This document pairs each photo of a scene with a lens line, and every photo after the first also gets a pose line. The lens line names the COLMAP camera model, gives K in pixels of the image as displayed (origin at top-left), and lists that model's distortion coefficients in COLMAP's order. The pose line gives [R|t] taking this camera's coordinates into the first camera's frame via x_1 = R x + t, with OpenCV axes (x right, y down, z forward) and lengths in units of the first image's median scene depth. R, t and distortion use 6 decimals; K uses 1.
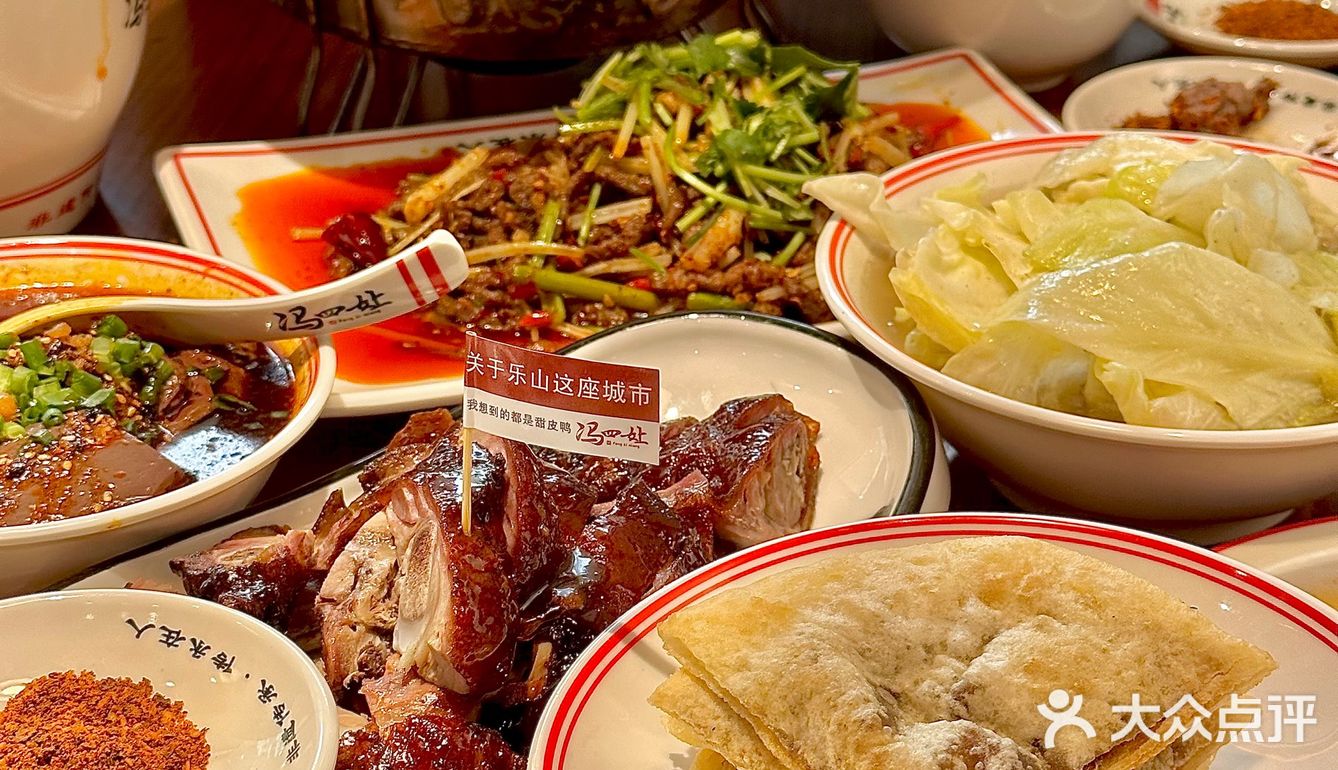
lens RADIAL K [[2580.6, 0, 668.3], [0, 2580.6, 420.4], [0, 0, 1]] dist [0.091193, 0.056329]
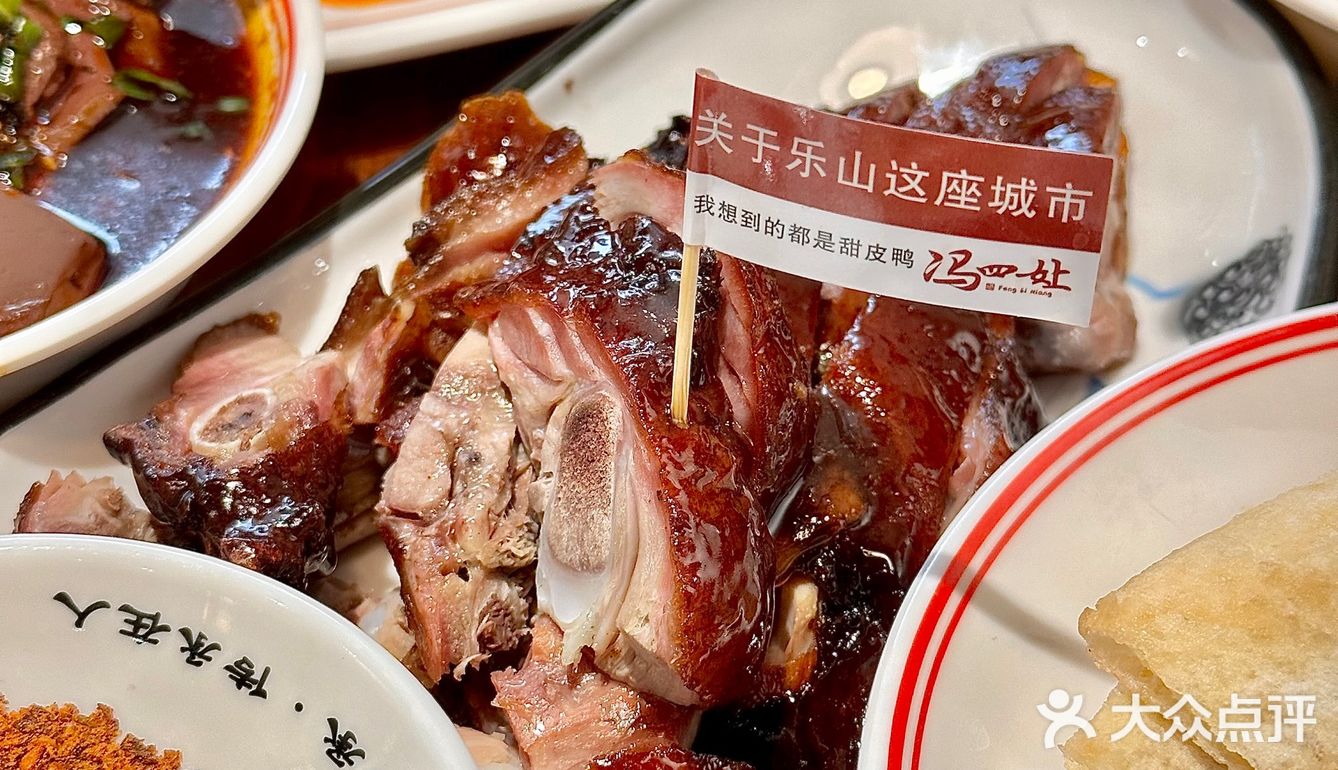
lens RADIAL K [[2580.6, 0, 668.3], [0, 2580.6, 420.4], [0, 0, 1]] dist [0.091193, 0.056329]
pose [[0.994265, -0.049809, 0.094640, -0.129779], [0.024849, 0.968299, 0.248557, -0.090500], [-0.104020, -0.244779, 0.963983, 0.467064]]
